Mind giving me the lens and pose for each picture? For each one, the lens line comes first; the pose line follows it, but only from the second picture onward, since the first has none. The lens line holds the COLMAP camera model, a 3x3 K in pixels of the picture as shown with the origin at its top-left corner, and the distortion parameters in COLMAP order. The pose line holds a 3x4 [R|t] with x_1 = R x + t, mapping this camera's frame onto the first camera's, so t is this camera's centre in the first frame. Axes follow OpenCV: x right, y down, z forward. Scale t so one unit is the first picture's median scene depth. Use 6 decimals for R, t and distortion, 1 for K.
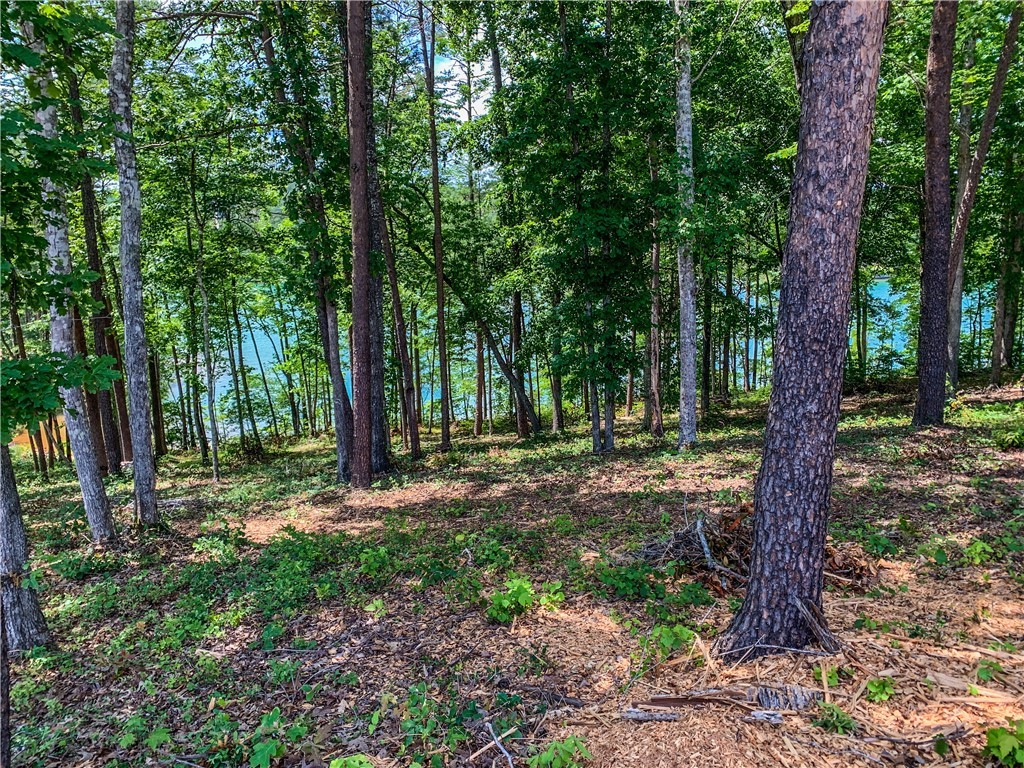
lens RADIAL K [[771.6, 0, 512.0], [0, 771.6, 384.0], [0, 0, 1]] dist [0.063081, -0.213964]
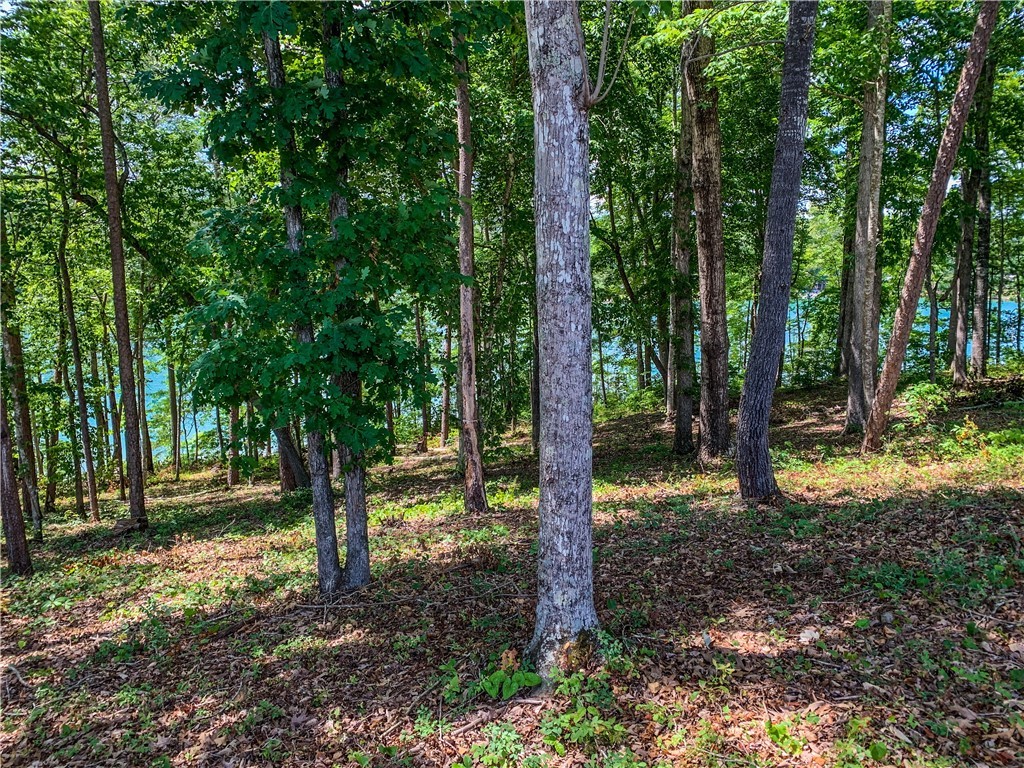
lens RADIAL K [[771.6, 0, 512.0], [0, 771.6, 384.0], [0, 0, 1]] dist [0.063081, -0.213964]
pose [[0.973614, -0.021958, 0.227142, 0.100538], [0.028099, 0.999321, -0.023840, -0.007603], [-0.226465, 0.029593, 0.973570, 0.511547]]
